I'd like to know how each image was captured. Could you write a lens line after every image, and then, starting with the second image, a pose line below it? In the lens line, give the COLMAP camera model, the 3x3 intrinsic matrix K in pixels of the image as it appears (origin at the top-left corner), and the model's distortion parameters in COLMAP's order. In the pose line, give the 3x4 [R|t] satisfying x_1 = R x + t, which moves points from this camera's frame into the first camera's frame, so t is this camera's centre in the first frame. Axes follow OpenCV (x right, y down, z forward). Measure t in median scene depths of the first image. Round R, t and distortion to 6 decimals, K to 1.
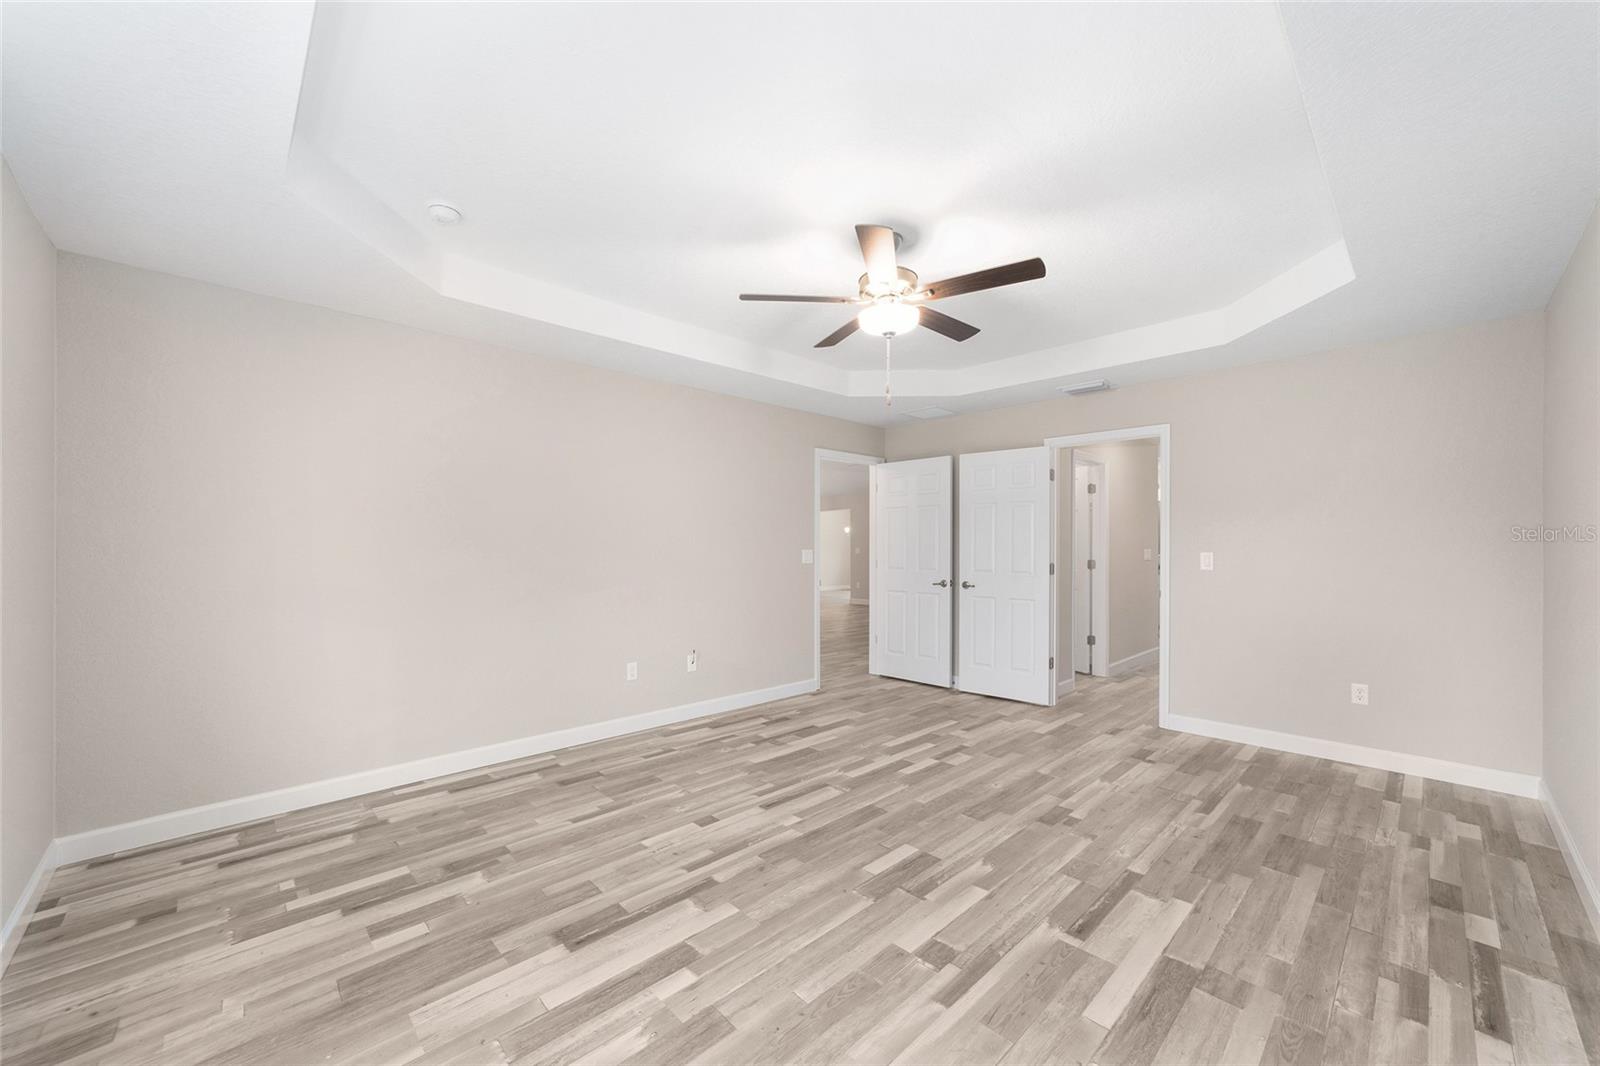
lens RADIAL K [[613.5, 0, 800.8], [0, 613.5, 541.4], [0, 0, 1]] dist [-0.013728, 0.007620]
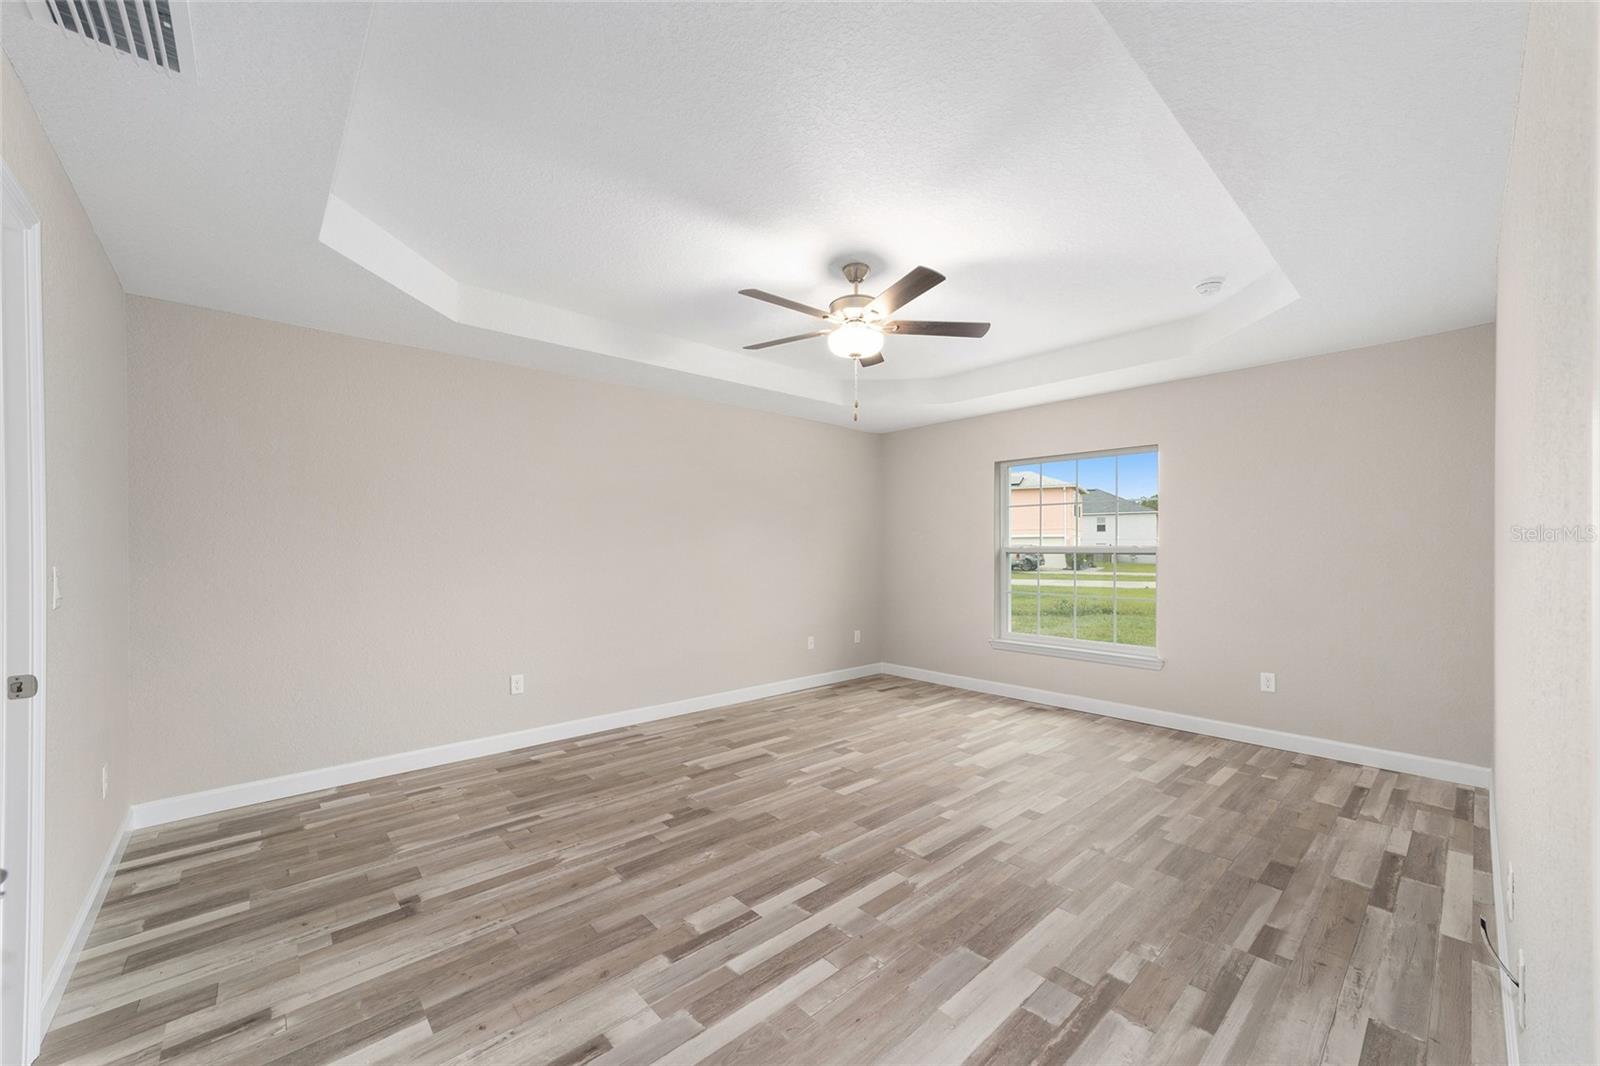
lens RADIAL K [[613.5, 0, 800.8], [0, 613.5, 541.4], [0, 0, 1]] dist [-0.013728, 0.007620]
pose [[-0.999576, 0.003253, 0.028932, 0.203642], [0.002586, 0.999731, -0.023054, 0.018200], [-0.028999, -0.022969, -0.999315, 2.050932]]
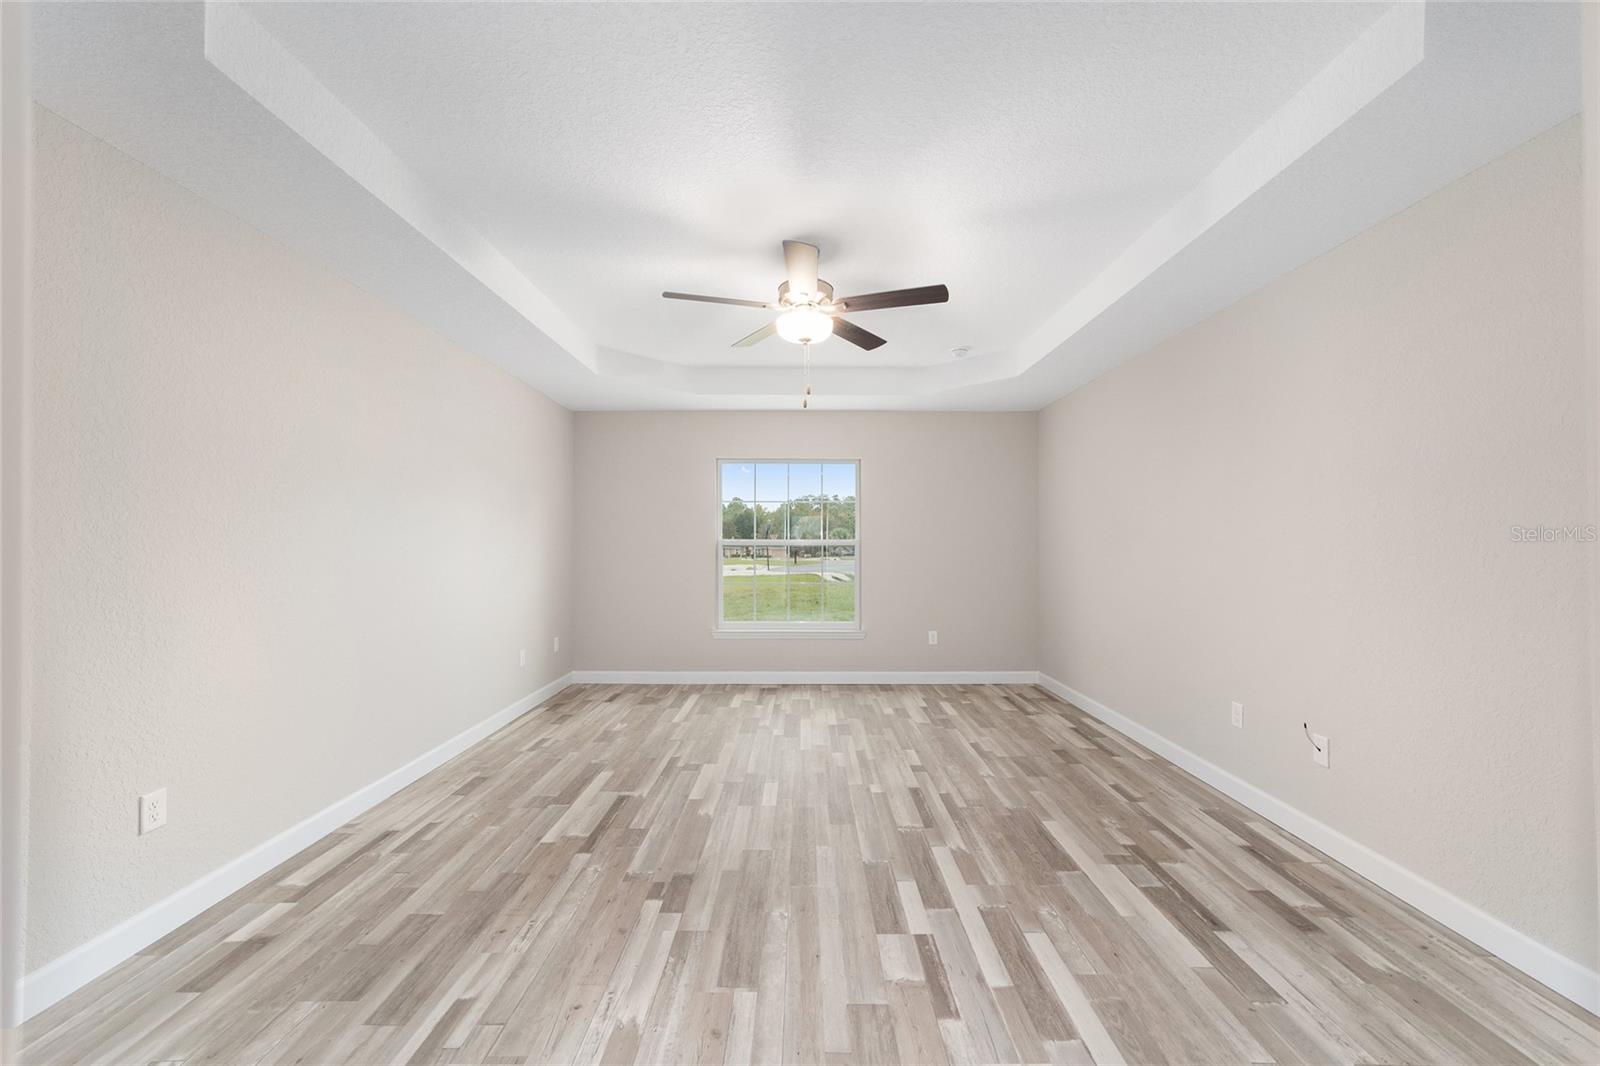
lens RADIAL K [[613.5, 0, 800.8], [0, 613.5, 541.4], [0, 0, 1]] dist [-0.013728, 0.007620]
pose [[-0.693931, -0.002233, -0.720038, 0.875354], [0.007532, 0.999918, -0.010361, 0.020314], [0.720002, -0.012613, -0.693857, 1.675294]]
